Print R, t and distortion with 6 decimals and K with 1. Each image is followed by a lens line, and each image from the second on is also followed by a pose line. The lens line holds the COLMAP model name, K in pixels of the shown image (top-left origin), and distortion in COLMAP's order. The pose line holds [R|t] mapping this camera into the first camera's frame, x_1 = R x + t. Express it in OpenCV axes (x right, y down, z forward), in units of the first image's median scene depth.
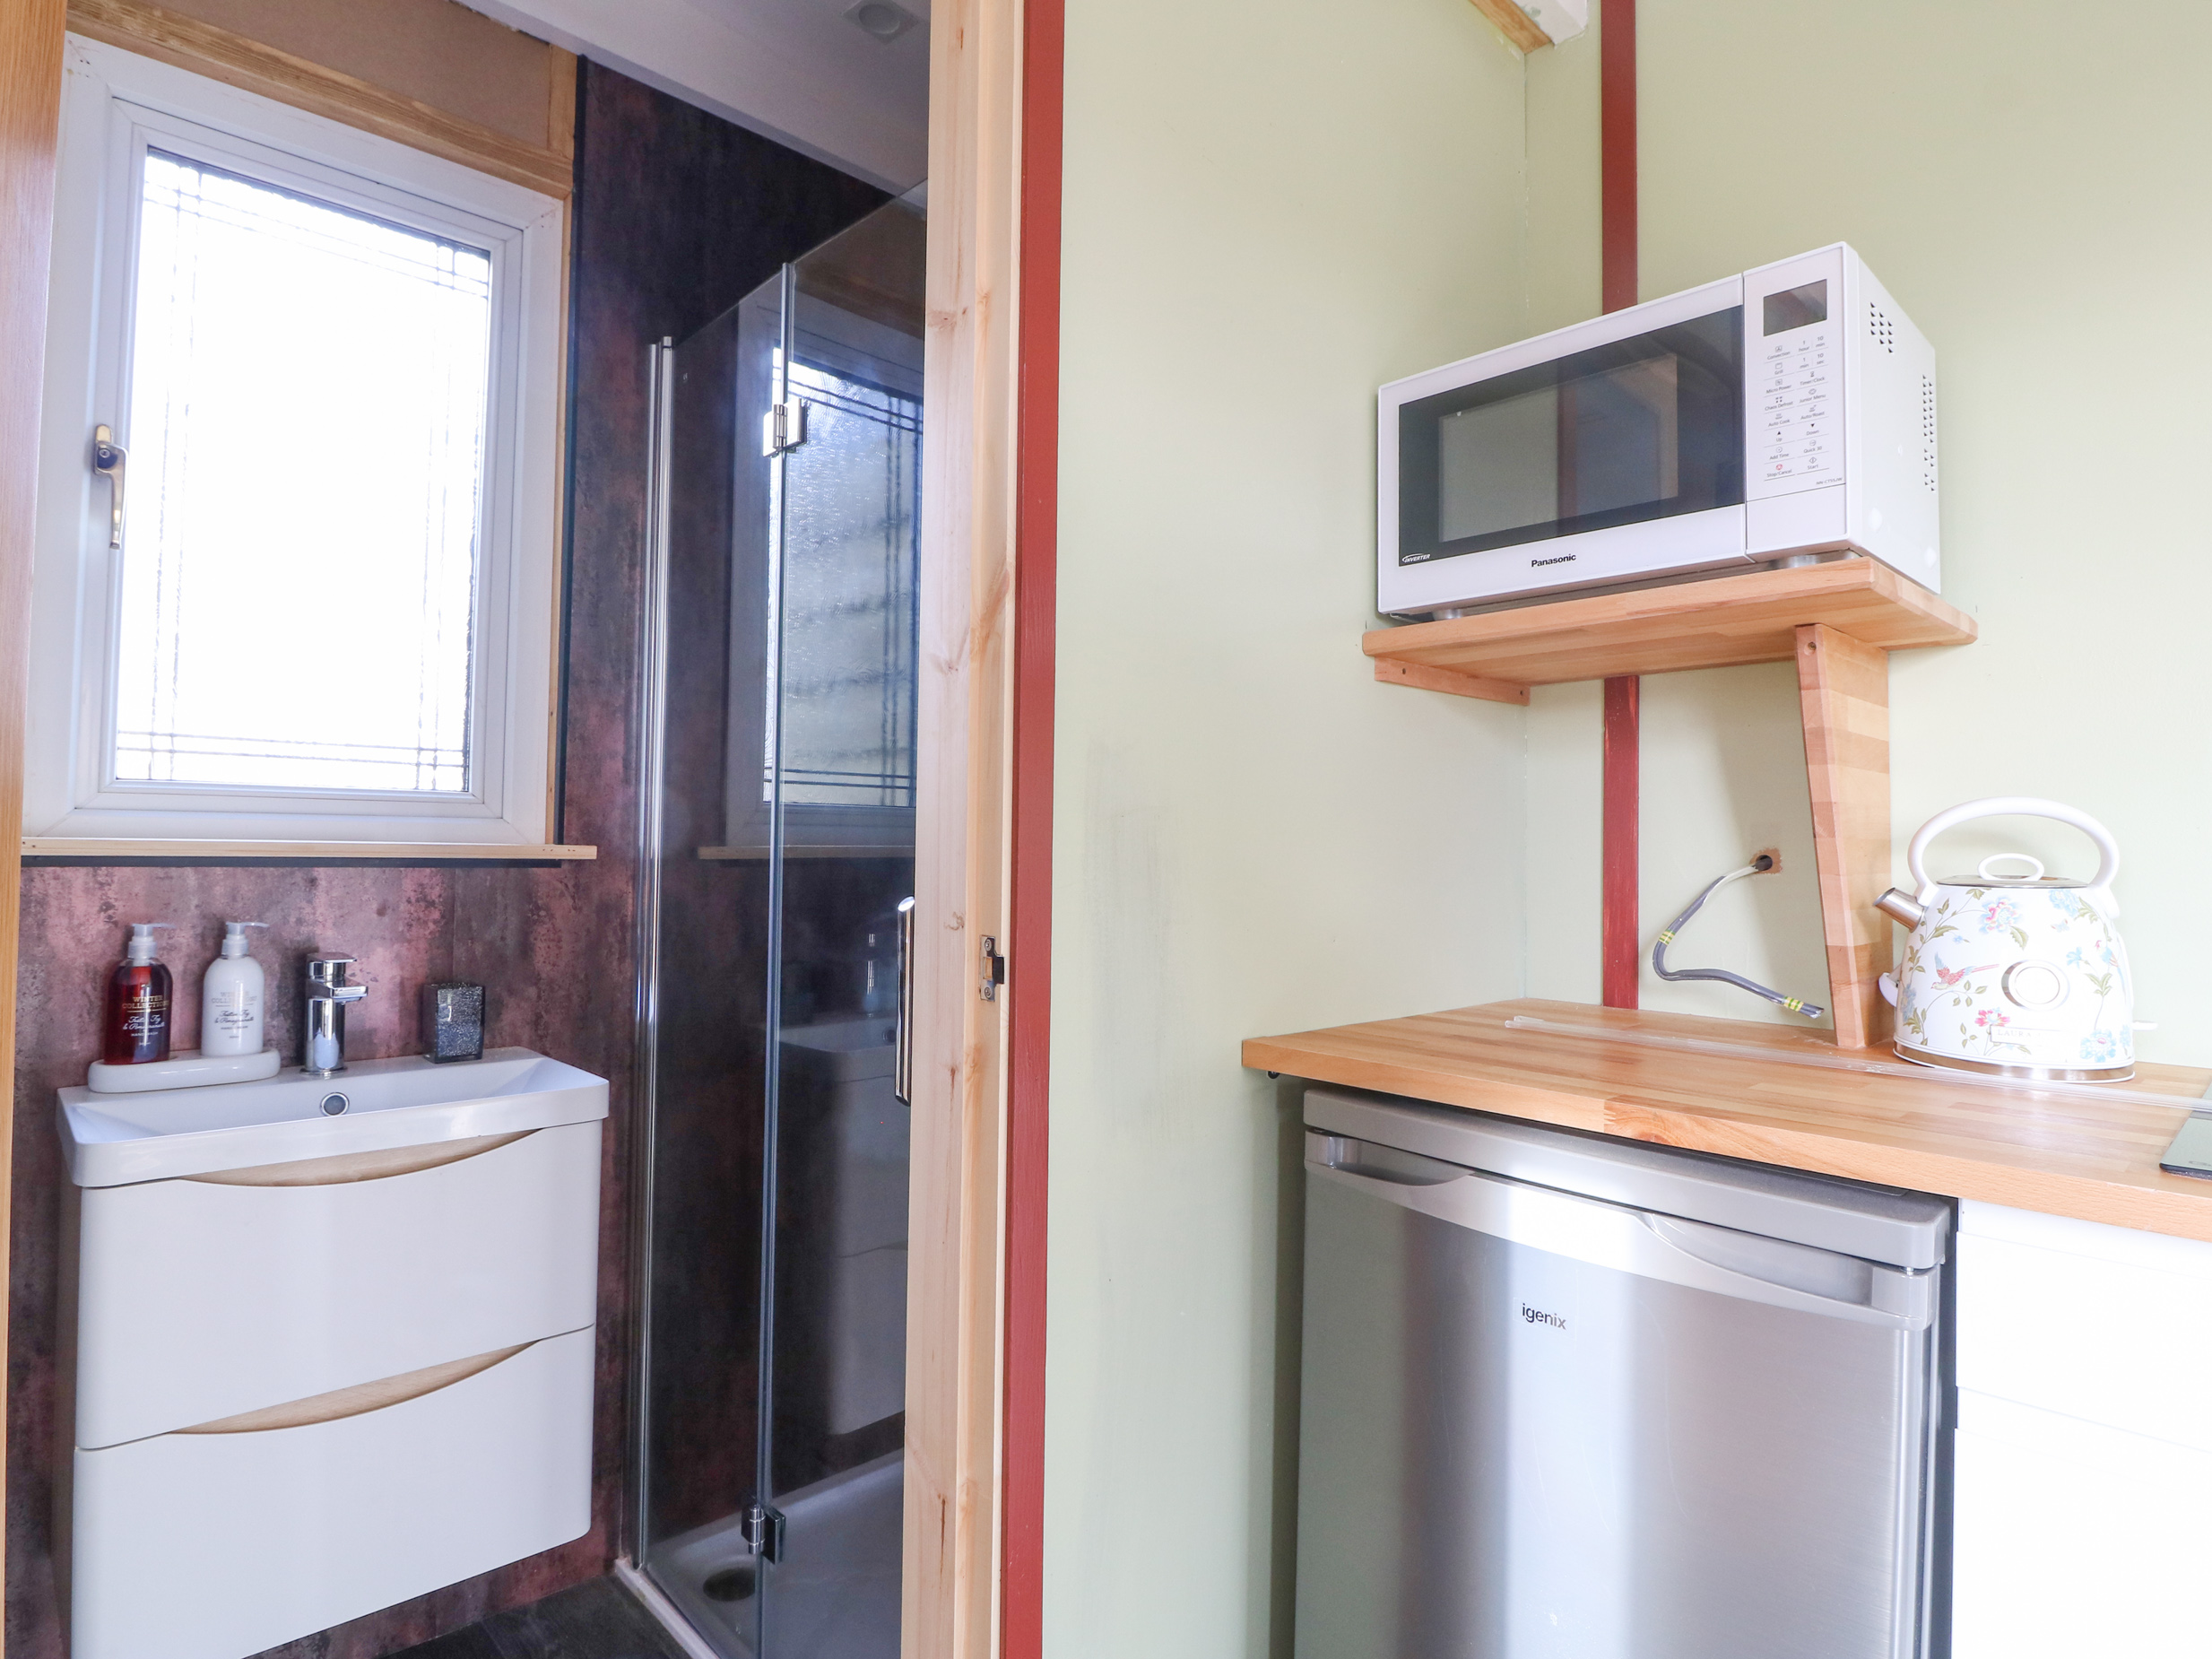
lens RADIAL K [[1147.7, 0, 1099.3], [0, 1147.7, 807.4], [0, 0, 1]] dist [-0.000441, -0.013067]
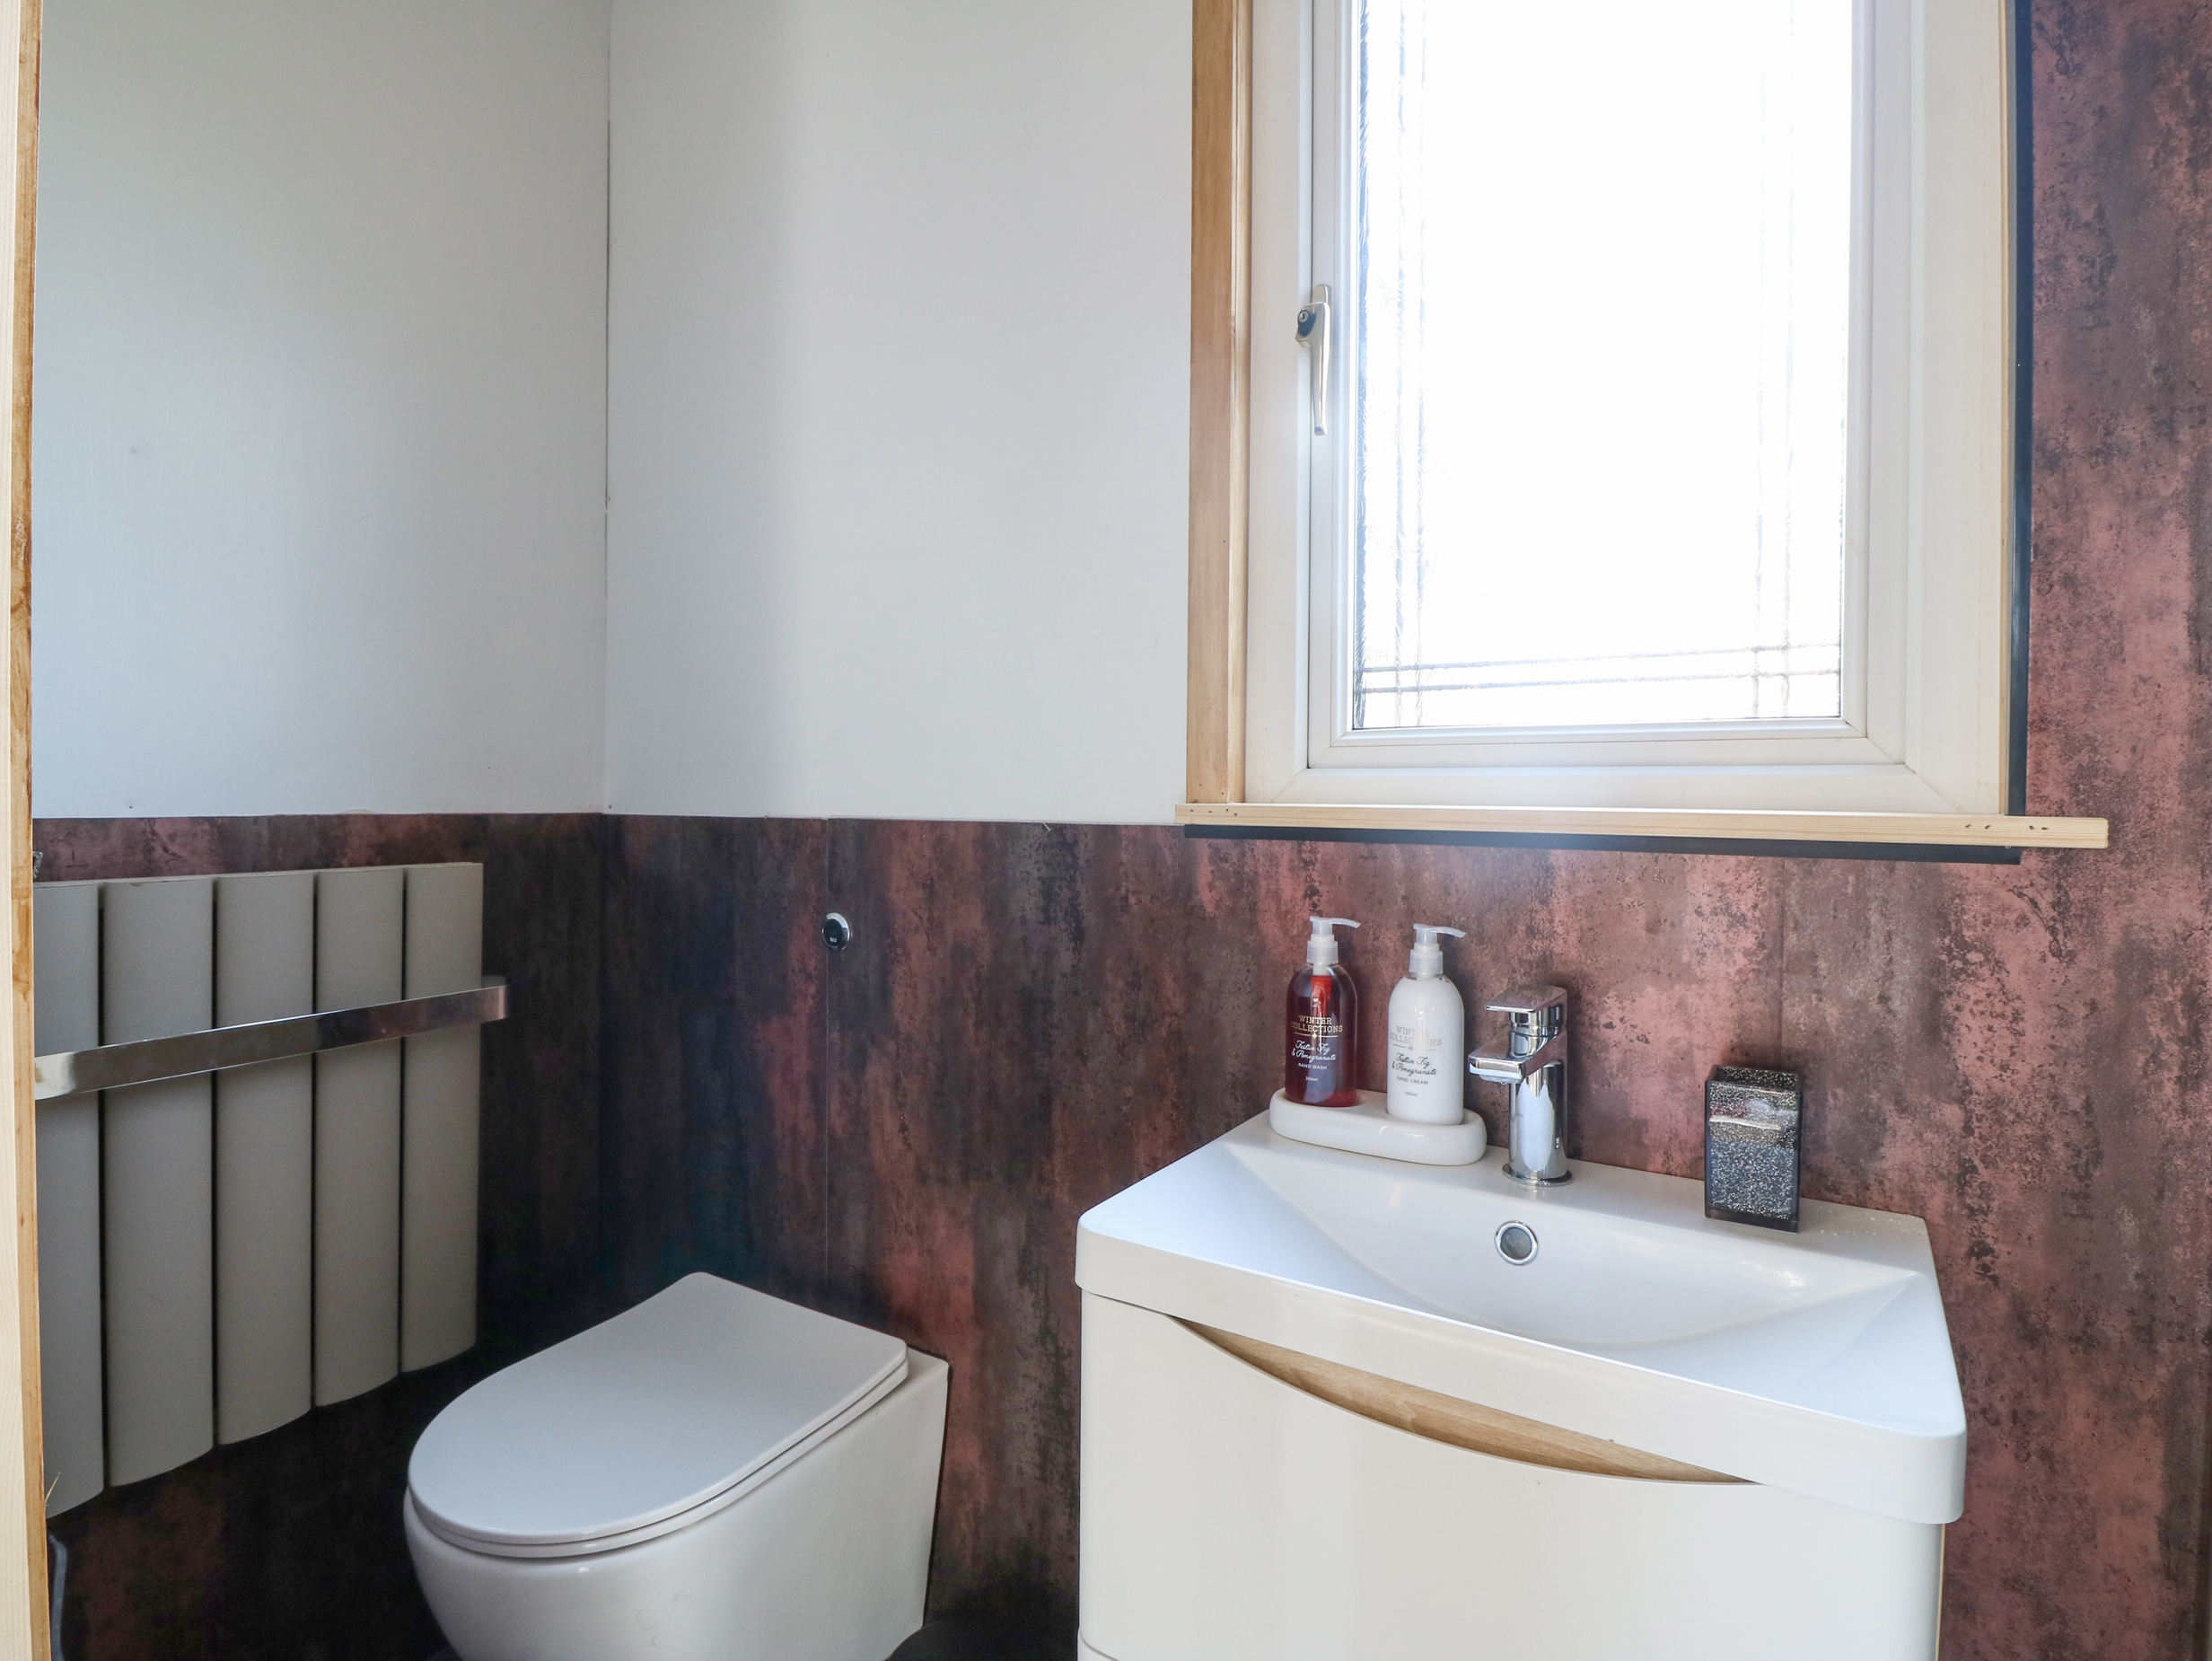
lens RADIAL K [[1147.7, 0, 1099.3], [0, 1147.7, 808.4], [0, 0, 1]] dist [-0.000441, -0.013067]
pose [[0.247403, 0.003646, -0.968906, -0.113798], [0.030584, 0.999465, 0.011570, 0.013225], [0.968430, -0.032495, 0.247159, 0.539201]]
